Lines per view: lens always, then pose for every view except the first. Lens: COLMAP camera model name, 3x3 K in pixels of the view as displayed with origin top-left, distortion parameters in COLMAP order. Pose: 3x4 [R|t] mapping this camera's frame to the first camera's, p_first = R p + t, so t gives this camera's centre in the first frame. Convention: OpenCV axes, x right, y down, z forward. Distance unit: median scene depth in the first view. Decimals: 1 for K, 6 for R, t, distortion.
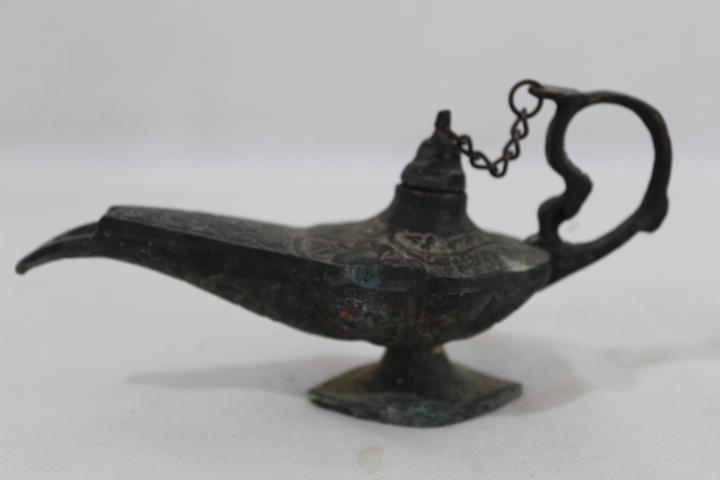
lens RADIAL K [[1198.4, 0, 359.6], [0, 1198.4, 240.7], [0, 0, 1]] dist [-0.048428, 0.000000]
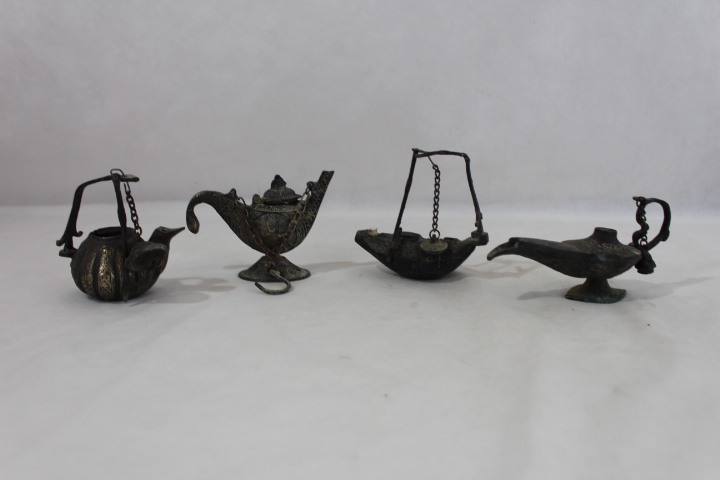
lens RADIAL K [[616.8, 0, 357.2], [0, 616.8, 237.1], [0, 0, 1]] dist [-0.011142, 0.000225]
pose [[0.988685, -0.023595, 0.148142, -0.826617], [0.023230, 0.999721, 0.004193, -0.044074], [-0.148199, -0.000704, 0.988957, -0.518165]]
